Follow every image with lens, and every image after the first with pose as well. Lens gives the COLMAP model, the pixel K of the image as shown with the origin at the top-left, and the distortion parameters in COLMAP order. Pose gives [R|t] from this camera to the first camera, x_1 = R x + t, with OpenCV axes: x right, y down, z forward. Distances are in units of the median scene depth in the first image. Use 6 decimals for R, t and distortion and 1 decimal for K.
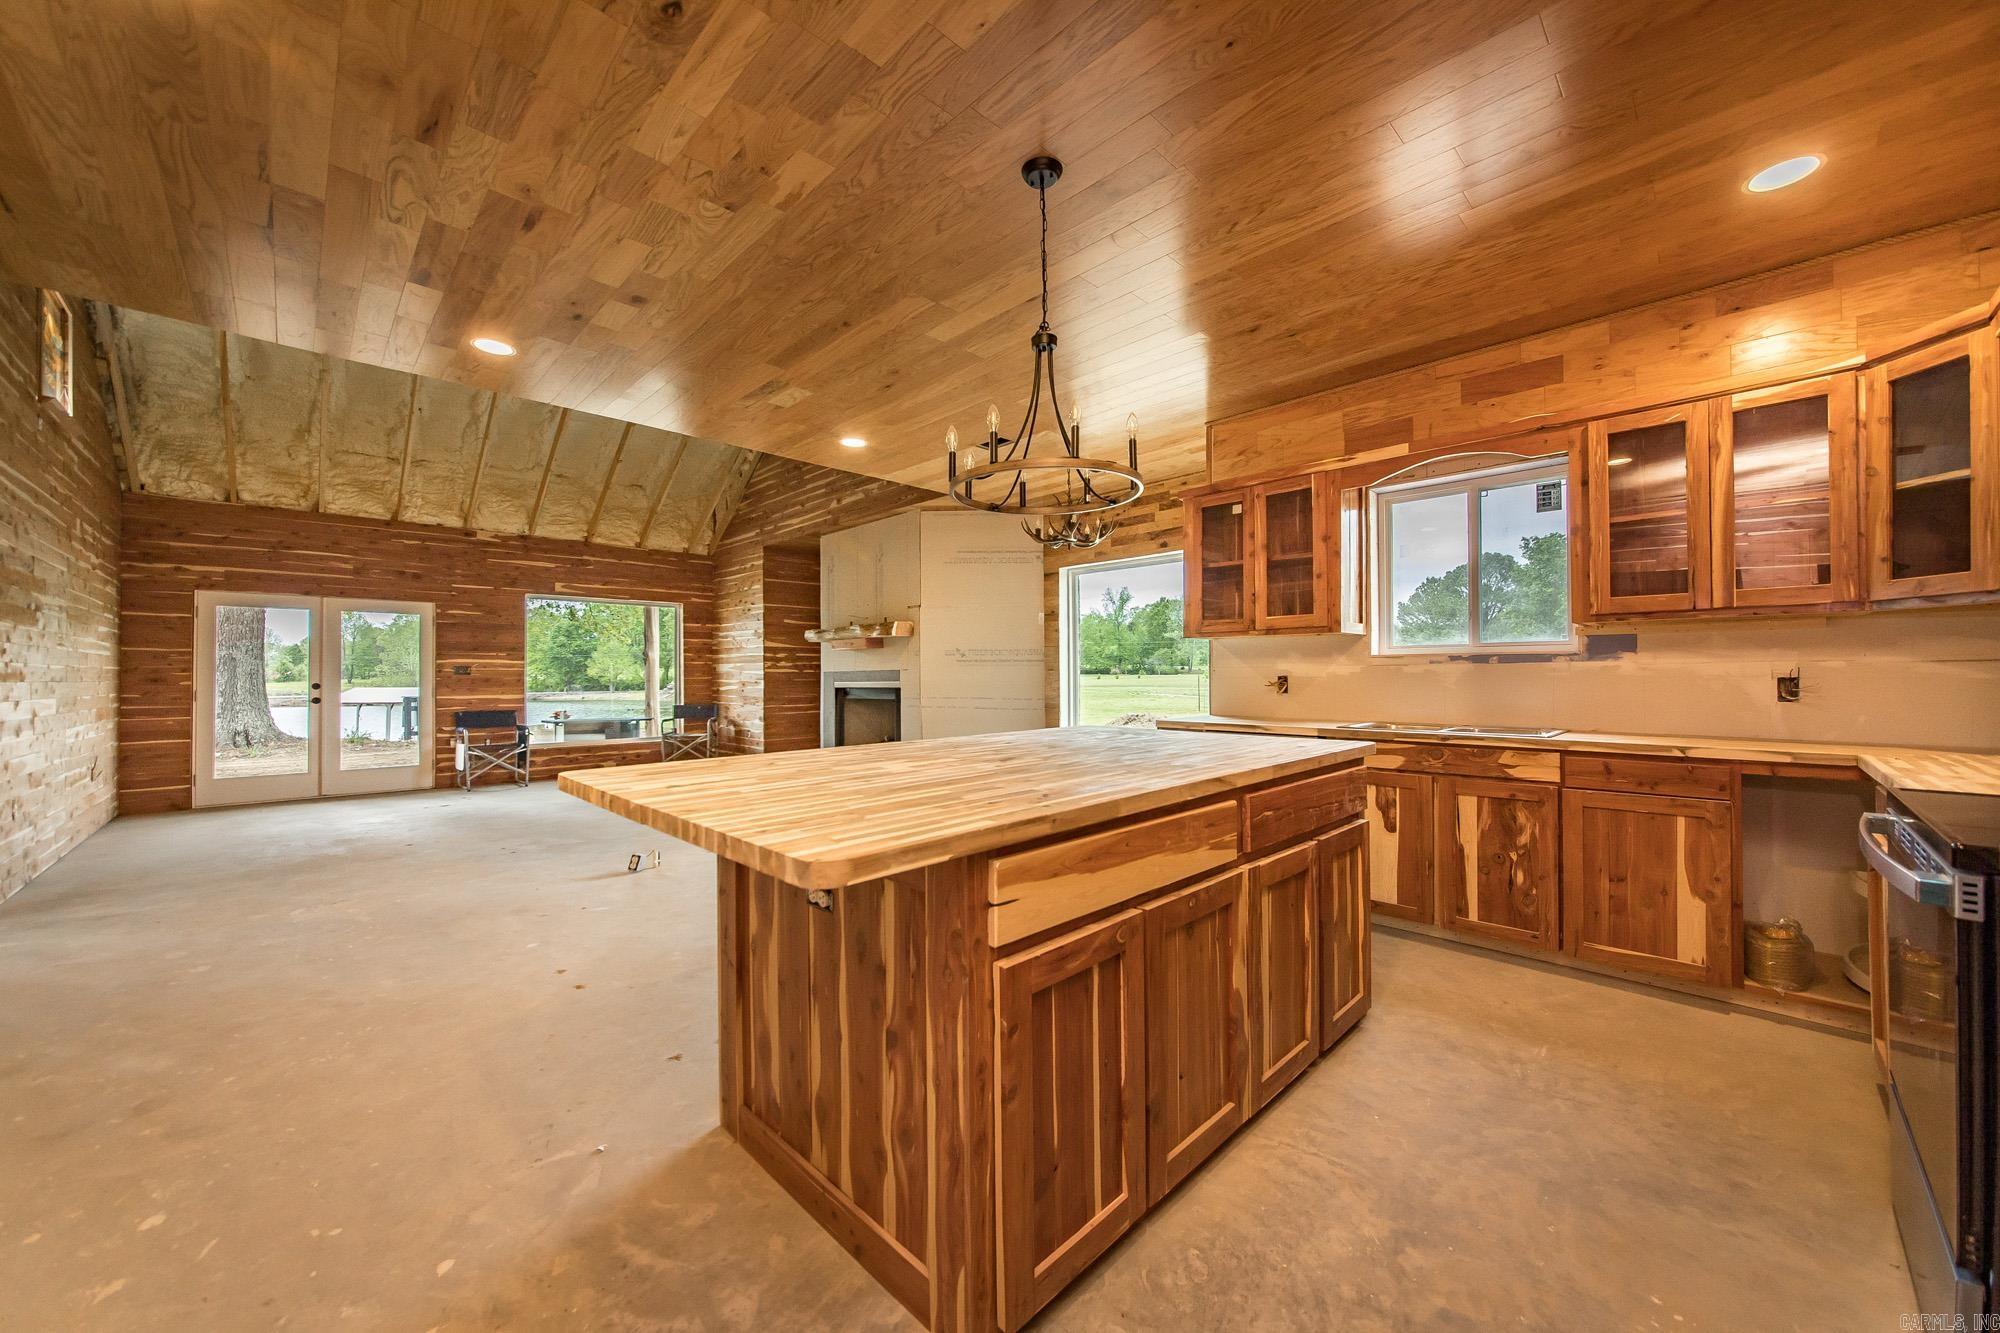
lens RADIAL K [[735.7, 0, 1000.0], [0, 735.7, 666.5], [0, 0, 1]] dist [-0.007547, 0.000101]
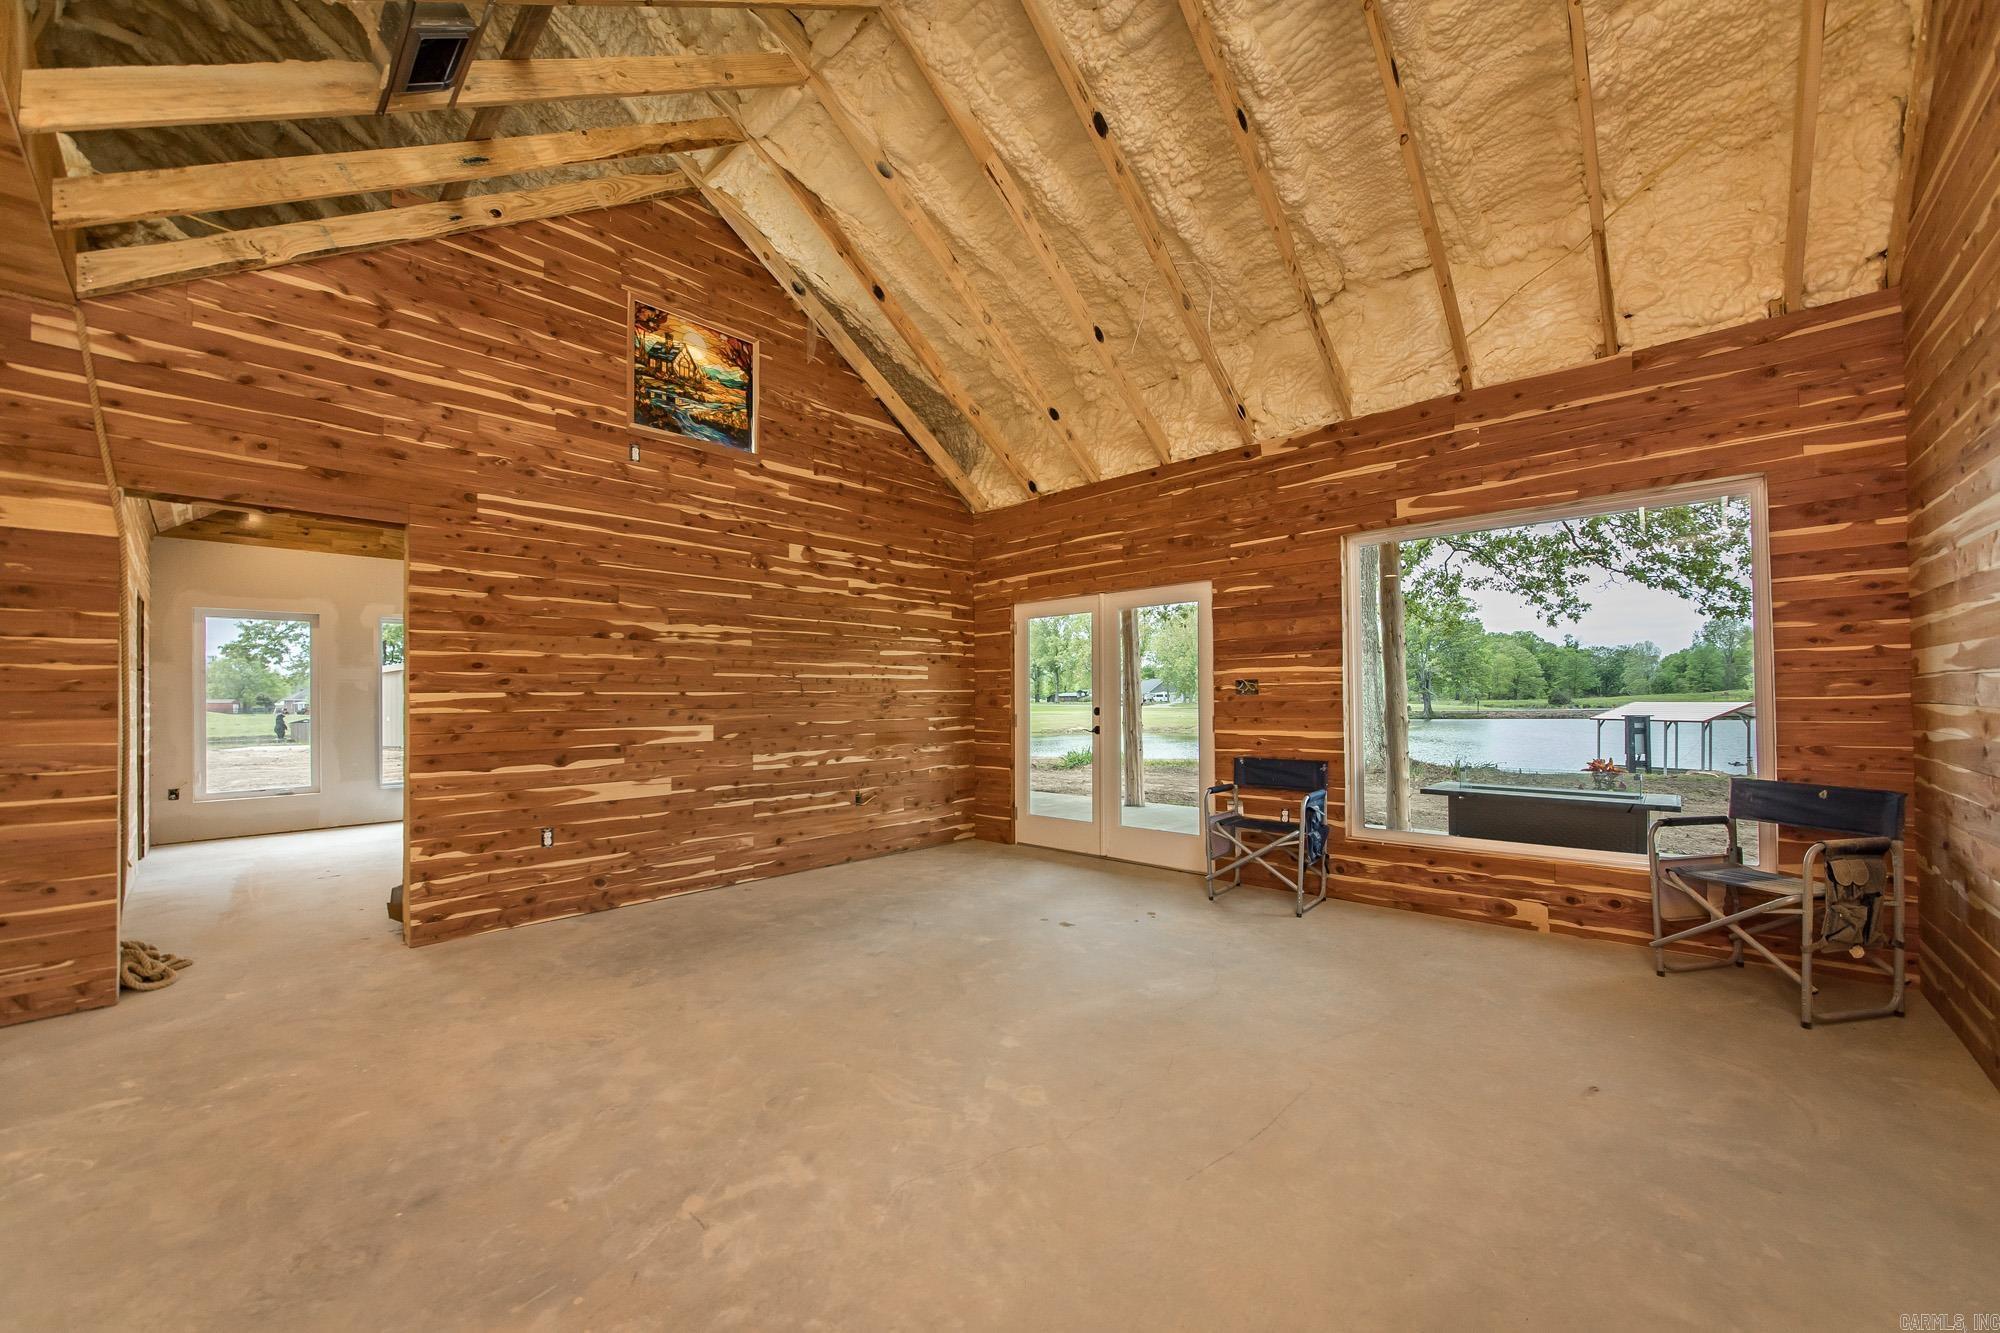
lens RADIAL K [[747.4, 0, 981.5], [0, 747.4, 689.8], [0, 0, 1]] dist [-0.010596, 0.000077]
pose [[0.039137, -0.008767, -0.999195, -0.170192], [0.025515, 0.999644, -0.007772, 0.008286], [0.998908, -0.025190, 0.039346, 0.917224]]
